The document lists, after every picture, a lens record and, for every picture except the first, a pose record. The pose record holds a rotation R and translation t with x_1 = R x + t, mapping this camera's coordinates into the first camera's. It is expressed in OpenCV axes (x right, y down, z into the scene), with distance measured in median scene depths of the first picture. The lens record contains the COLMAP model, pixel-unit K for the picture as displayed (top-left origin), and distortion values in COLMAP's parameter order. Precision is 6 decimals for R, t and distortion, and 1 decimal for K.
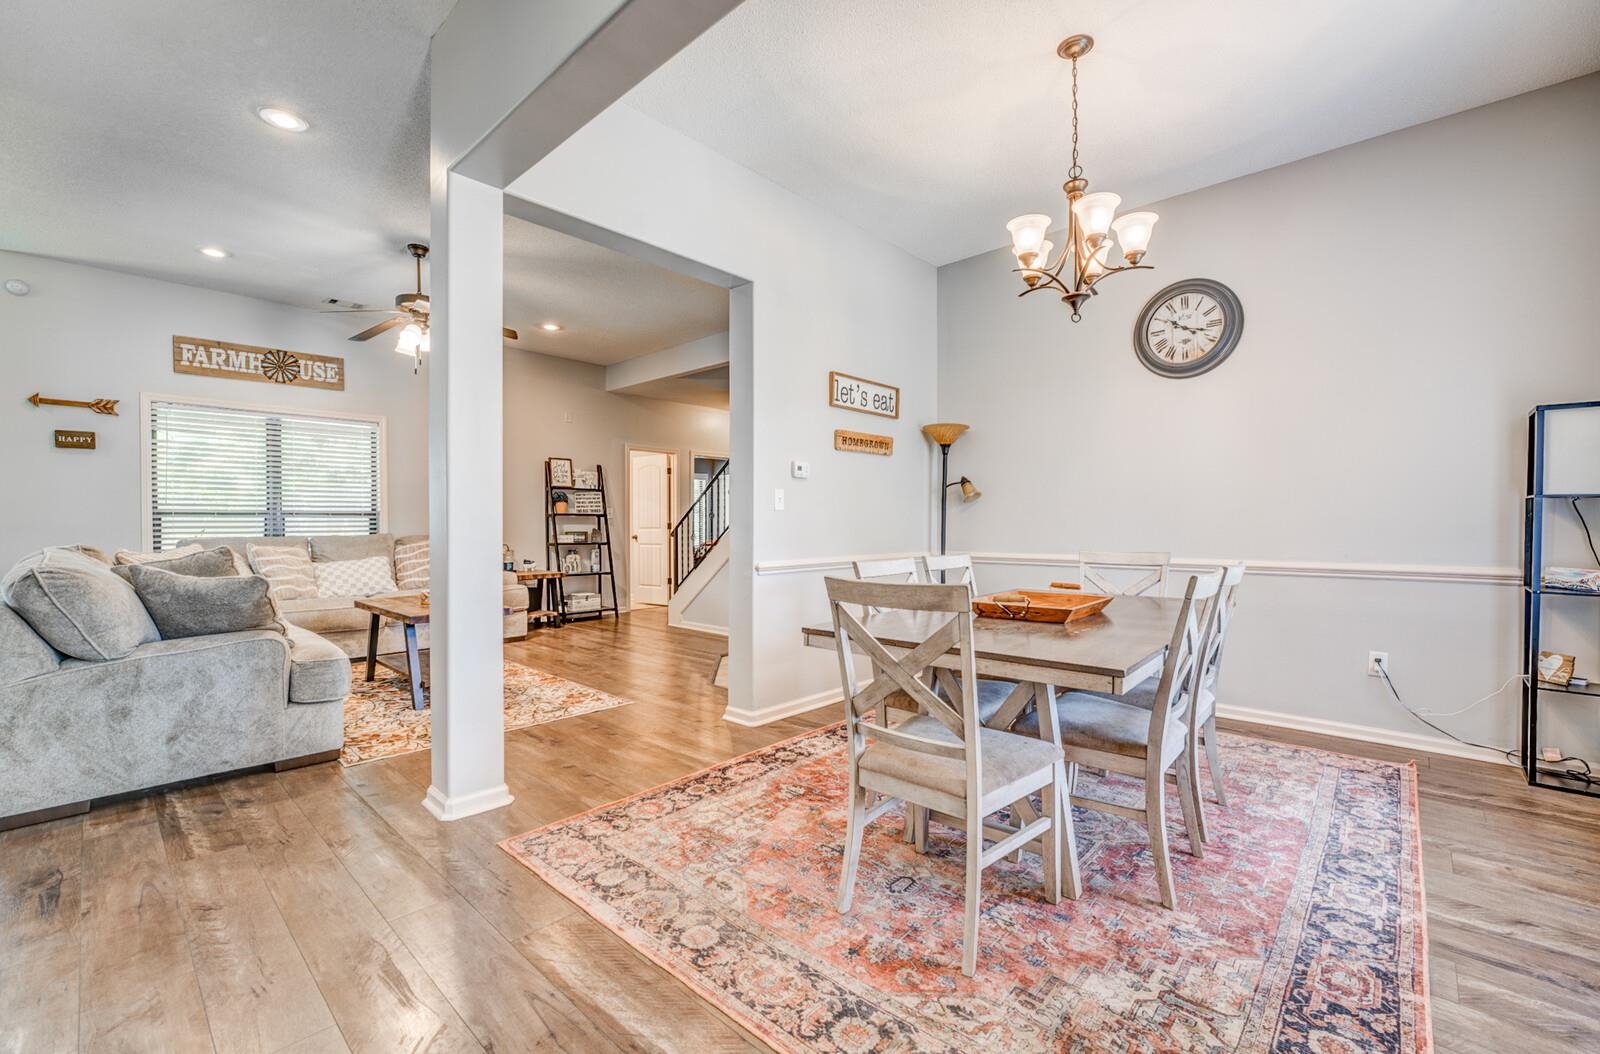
lens RADIAL K [[662.0, 0, 786.1], [0, 662.0, 529.1], [0, 0, 1]] dist [-0.011402, 0.000894]
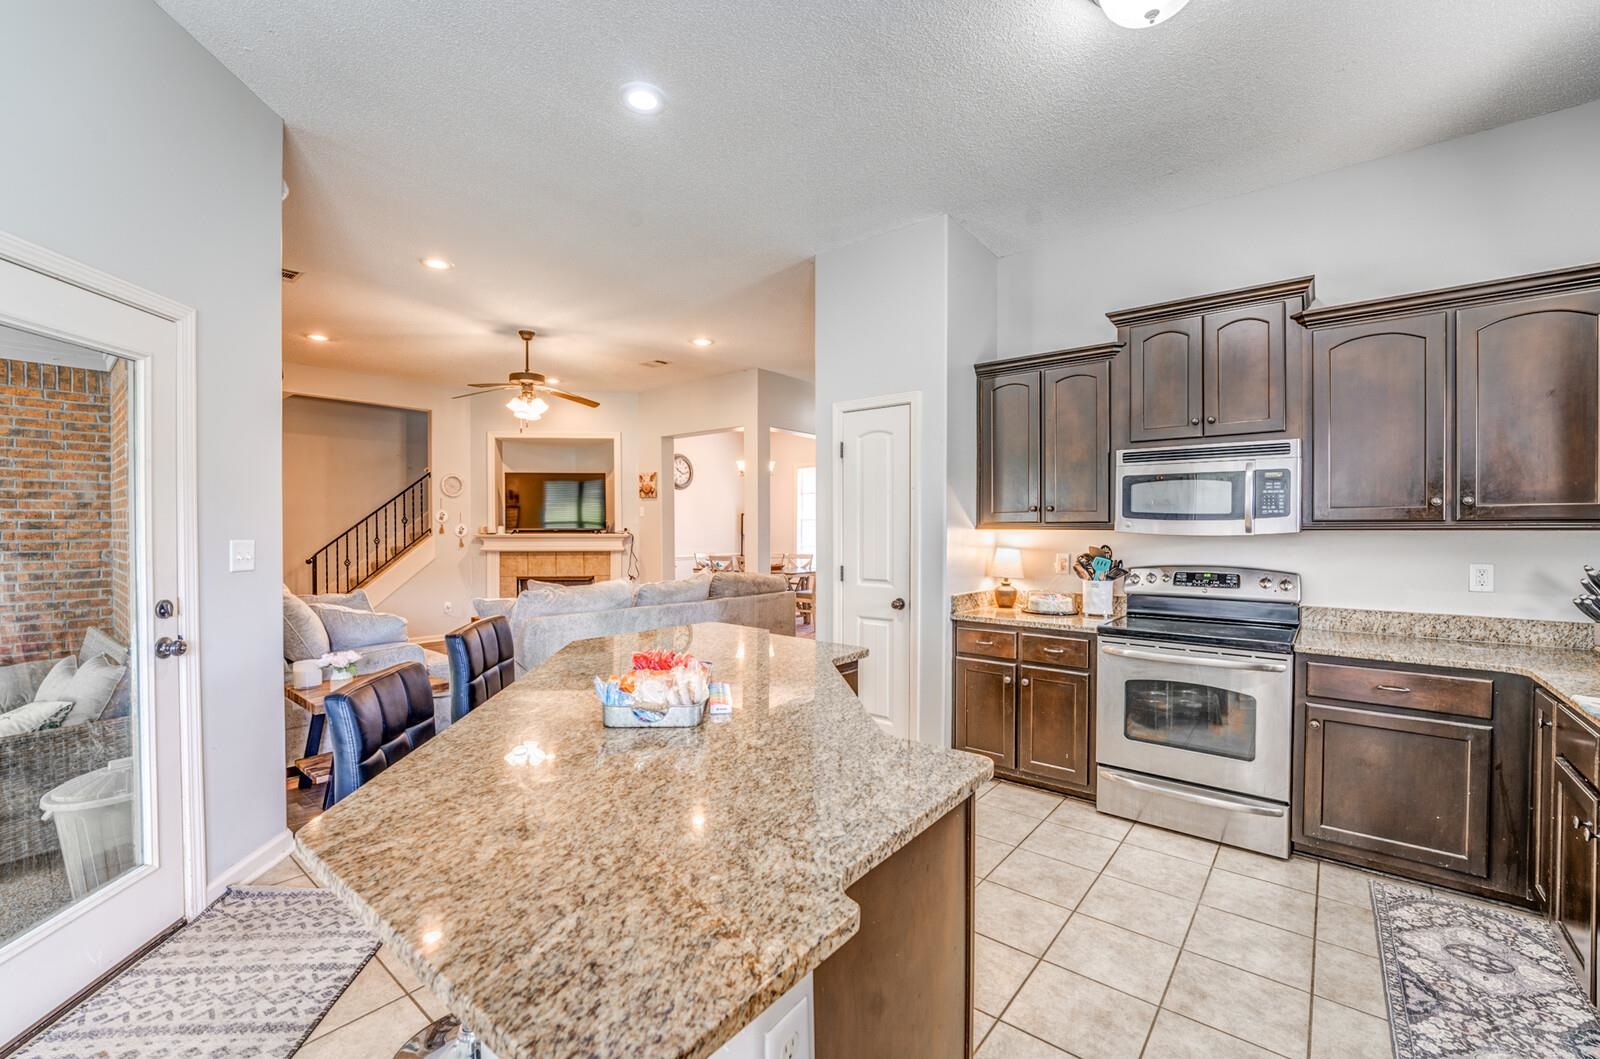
lens RADIAL K [[665.0, 0, 797.0], [0, 665.0, 532.9], [0, 0, 1]] dist [-0.017222, 0.003595]
pose [[-0.057927, -0.007134, 0.998295, -2.029163], [0.007300, 0.999945, 0.007569, -0.061302], [-0.998294, 0.007726, -0.057871, 0.622069]]
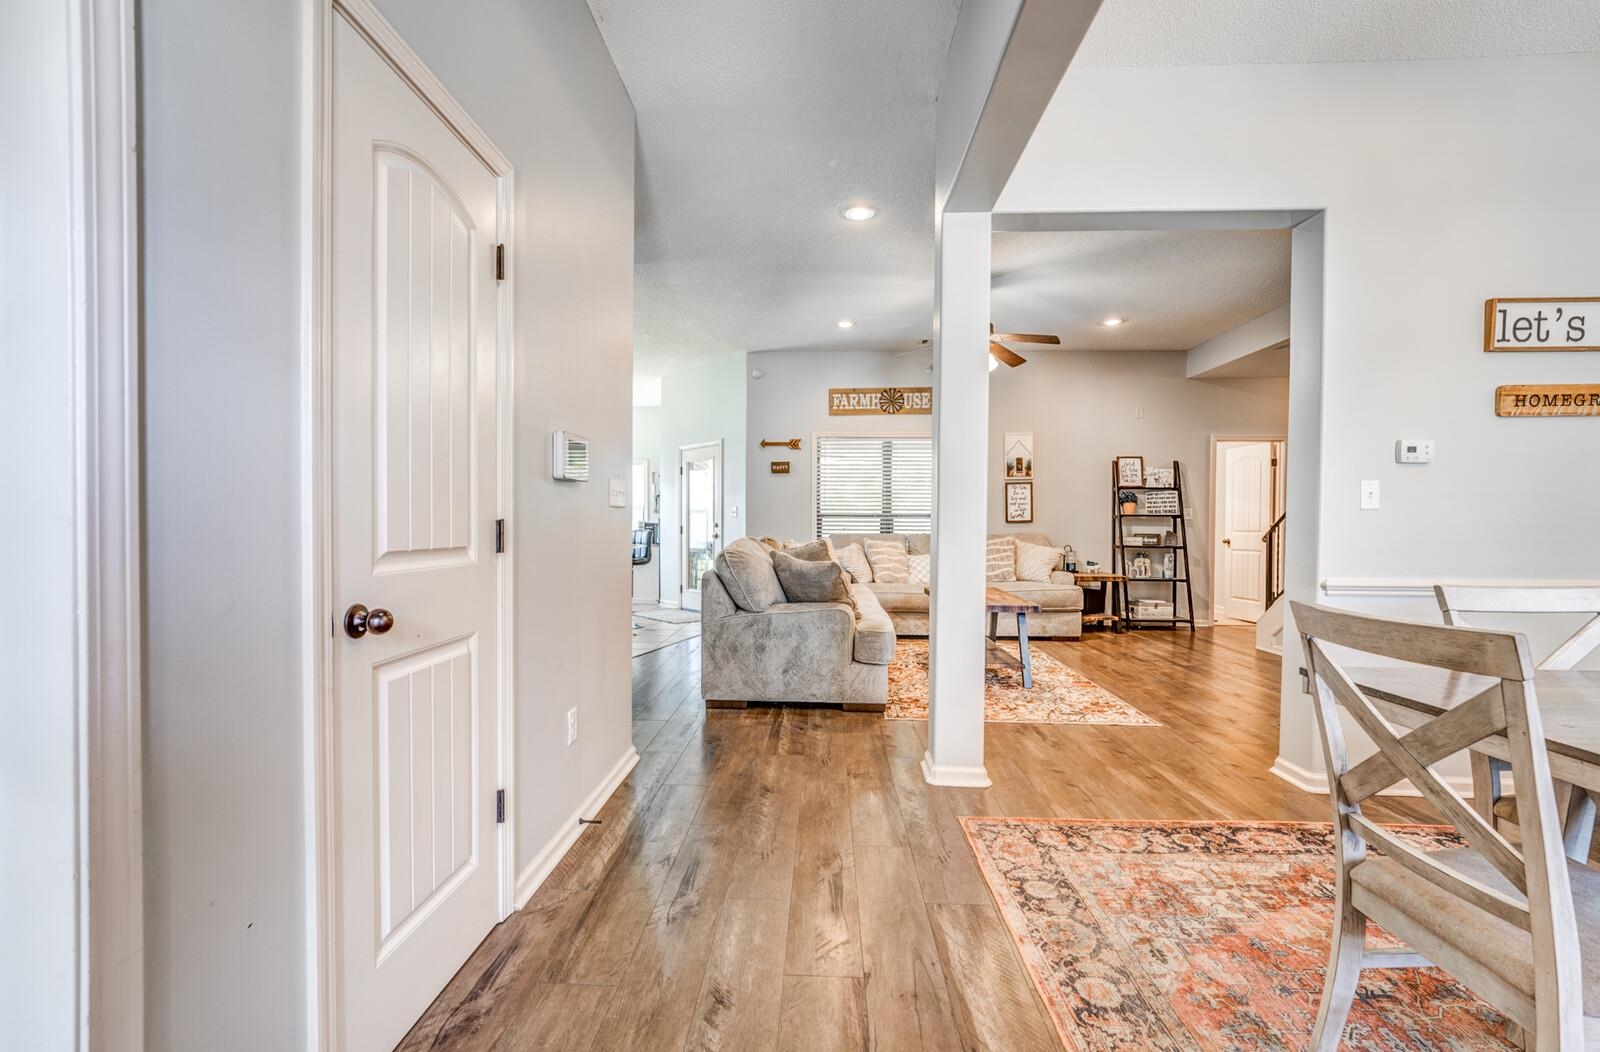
lens RADIAL K [[650.8, 0, 800.1], [0, 650.8, 532.3], [0, 0, 1]] dist [-0.006859, 0.000786]
pose [[0.653721, 0.016052, -0.756566, 0.107860], [-0.013278, 0.999864, 0.009741, -0.001429], [0.756620, 0.003678, 0.653845, 0.051434]]
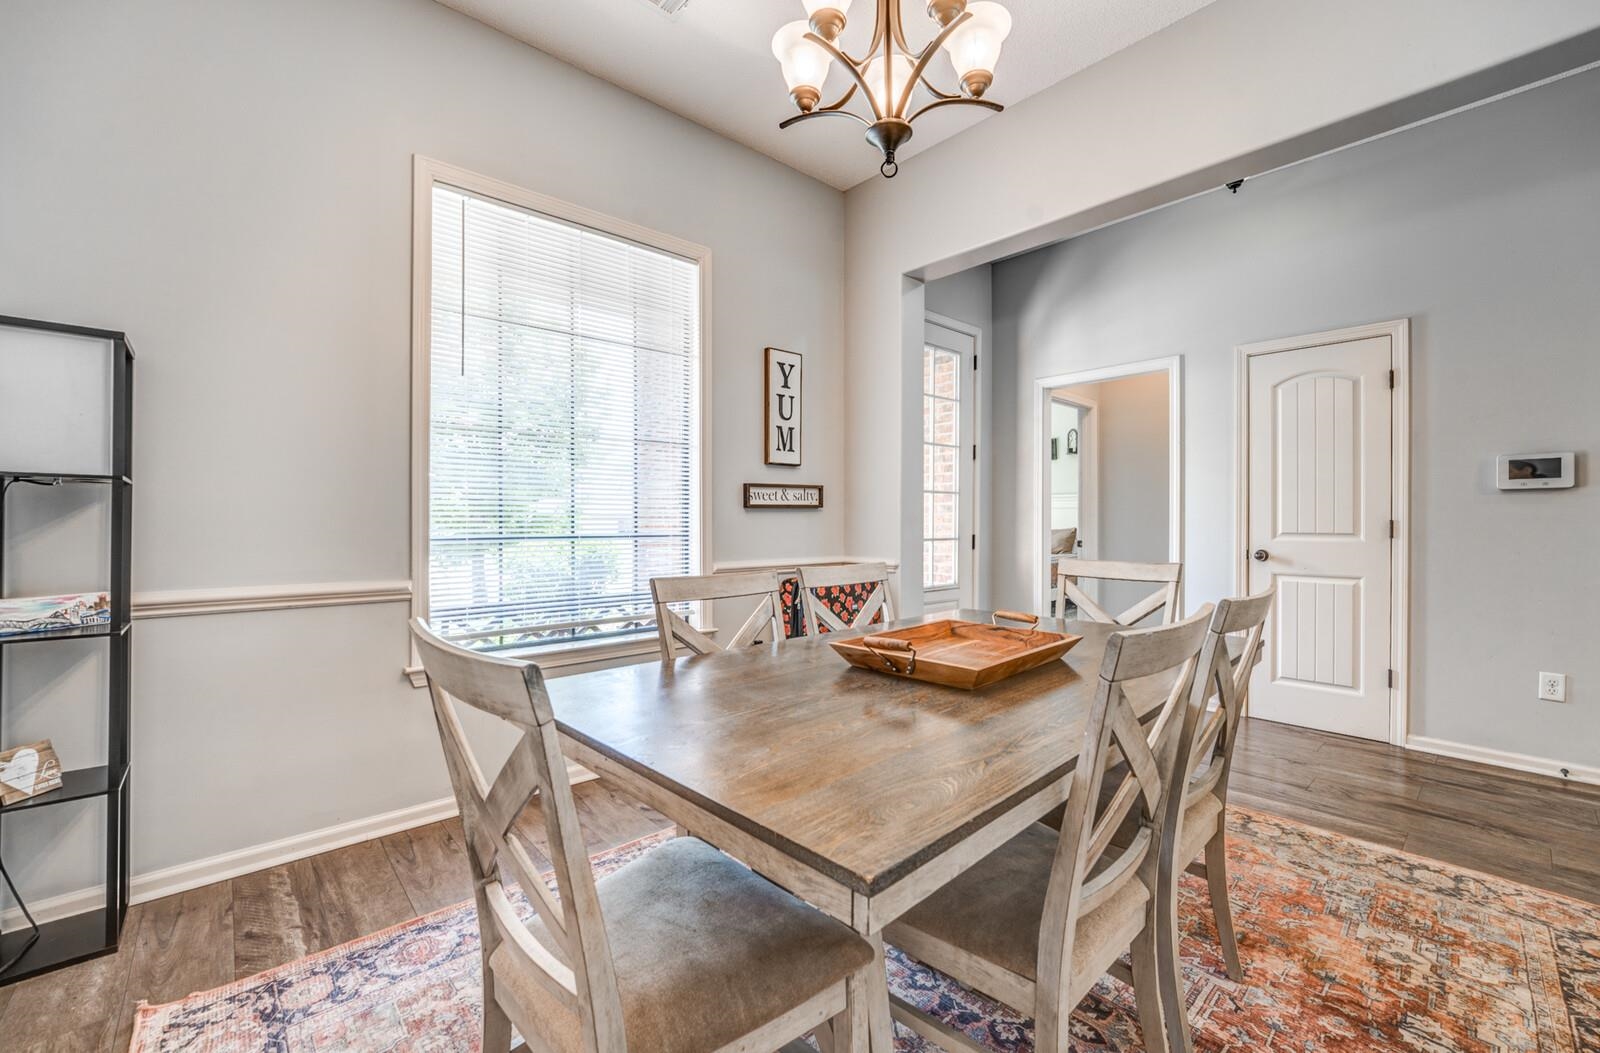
lens RADIAL K [[665.0, 0, 785.8], [0, 665.0, 520.7], [0, 0, 1]] dist [-0.017222, 0.003595]
pose [[-0.996183, 0.001740, 0.087275, 0.302499], [0.002336, 0.999975, 0.006725, -0.008118], [-0.087261, 0.006903, -0.996162, 1.010657]]
